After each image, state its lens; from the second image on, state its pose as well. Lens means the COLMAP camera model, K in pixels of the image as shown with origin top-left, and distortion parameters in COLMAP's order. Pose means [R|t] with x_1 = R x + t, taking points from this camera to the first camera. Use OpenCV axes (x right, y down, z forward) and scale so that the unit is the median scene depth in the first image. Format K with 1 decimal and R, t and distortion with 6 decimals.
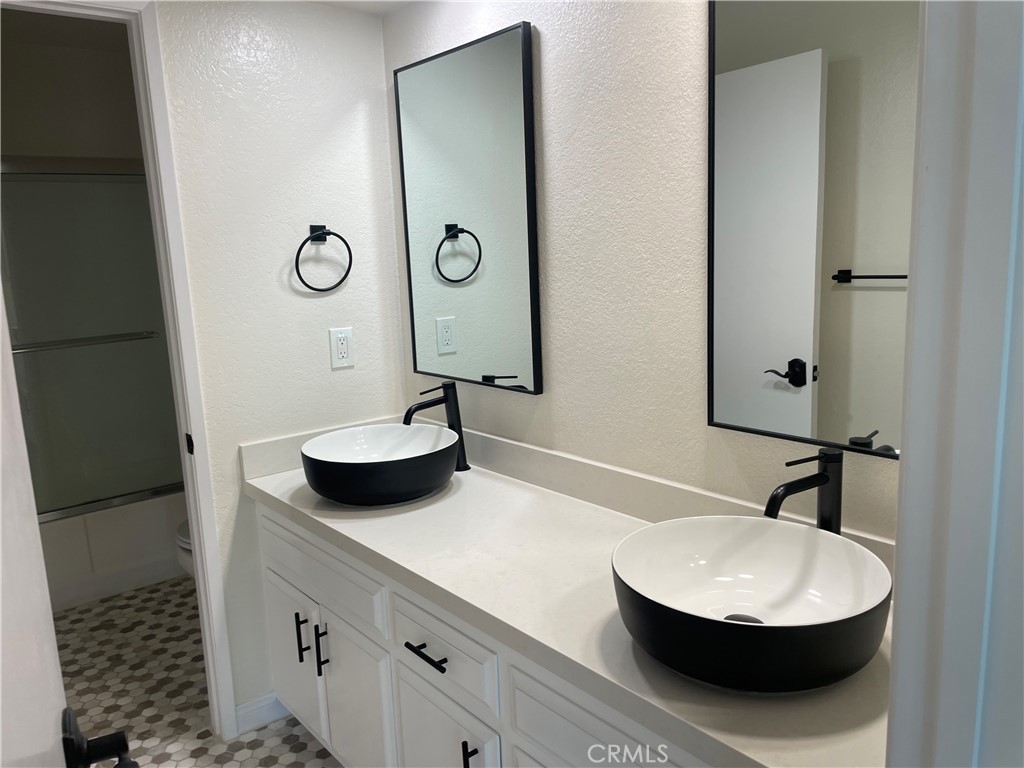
lens RADIAL K [[767.8, 0, 511.9], [0, 767.8, 385.6], [0, 0, 1]] dist [0.079613, -0.090294]
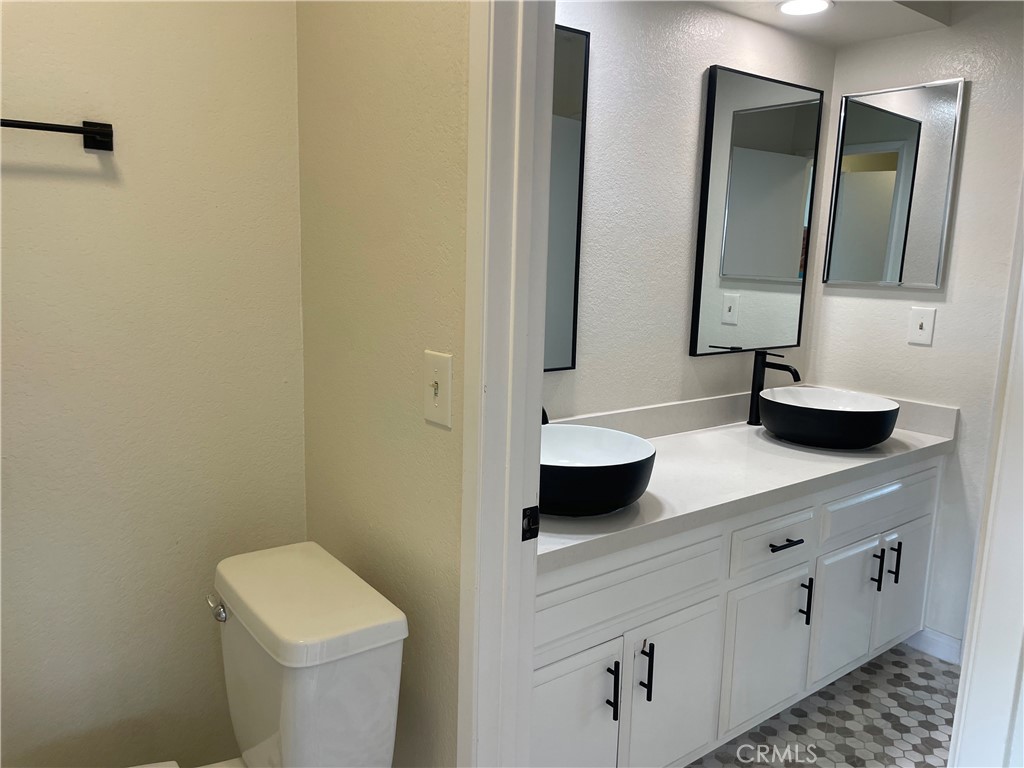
lens RADIAL K [[767.8, 0, 512.1], [0, 767.8, 382.6], [0, 0, 1]] dist [0.079613, -0.090294]
pose [[0.028559, -0.131362, 0.990923, -1.190211], [0.149356, 0.980760, 0.125710, -0.134694], [-0.988371, 0.144410, 0.047629, 1.155575]]
